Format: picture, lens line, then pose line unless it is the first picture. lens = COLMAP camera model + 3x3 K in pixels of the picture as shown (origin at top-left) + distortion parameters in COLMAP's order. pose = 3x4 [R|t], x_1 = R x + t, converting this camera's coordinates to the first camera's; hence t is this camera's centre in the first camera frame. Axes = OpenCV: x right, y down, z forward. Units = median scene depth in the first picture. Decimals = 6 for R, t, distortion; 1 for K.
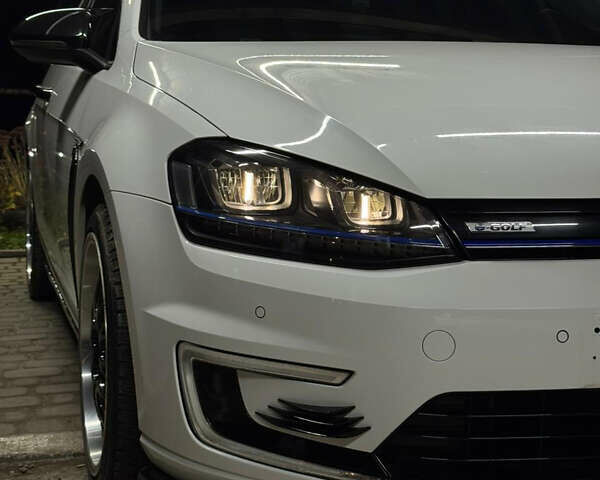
lens RADIAL K [[1162.9, 0, 300.0], [0, 1162.9, 240.0], [0, 0, 1]] dist [0.173086, -0.017040]
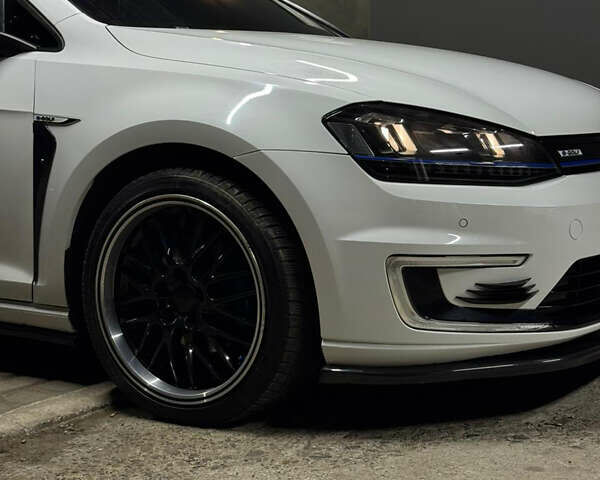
lens RADIAL K [[1103.2, 0, 300.0], [0, 1103.2, 240.0], [0, 0, 1]] dist [0.141582, 0.081925]
pose [[0.740832, -0.091942, 0.665368, -1.039996], [0.100958, 0.994576, 0.025025, 0.029185], [-0.664060, 0.048635, 0.746096, 0.141437]]
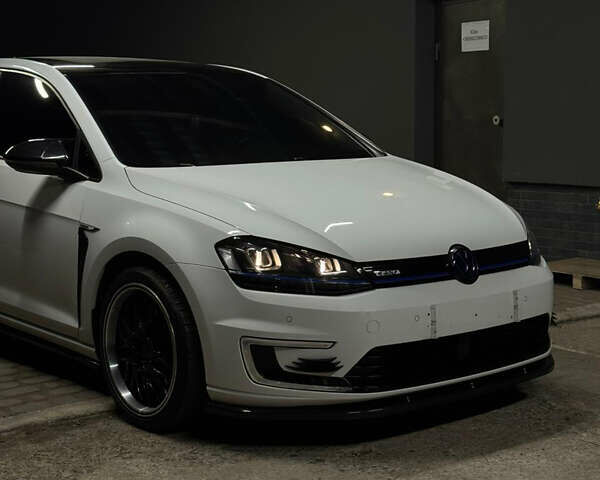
lens RADIAL K [[1103.2, 0, 300.0], [0, 1103.2, 240.0], [0, 0, 1]] dist [0.141582, 0.081925]
pose [[0.913493, -0.054175, 0.403231, -0.817623], [0.052384, 0.998507, 0.015478, -0.112473], [-0.403468, 0.006984, 0.914967, -0.865956]]
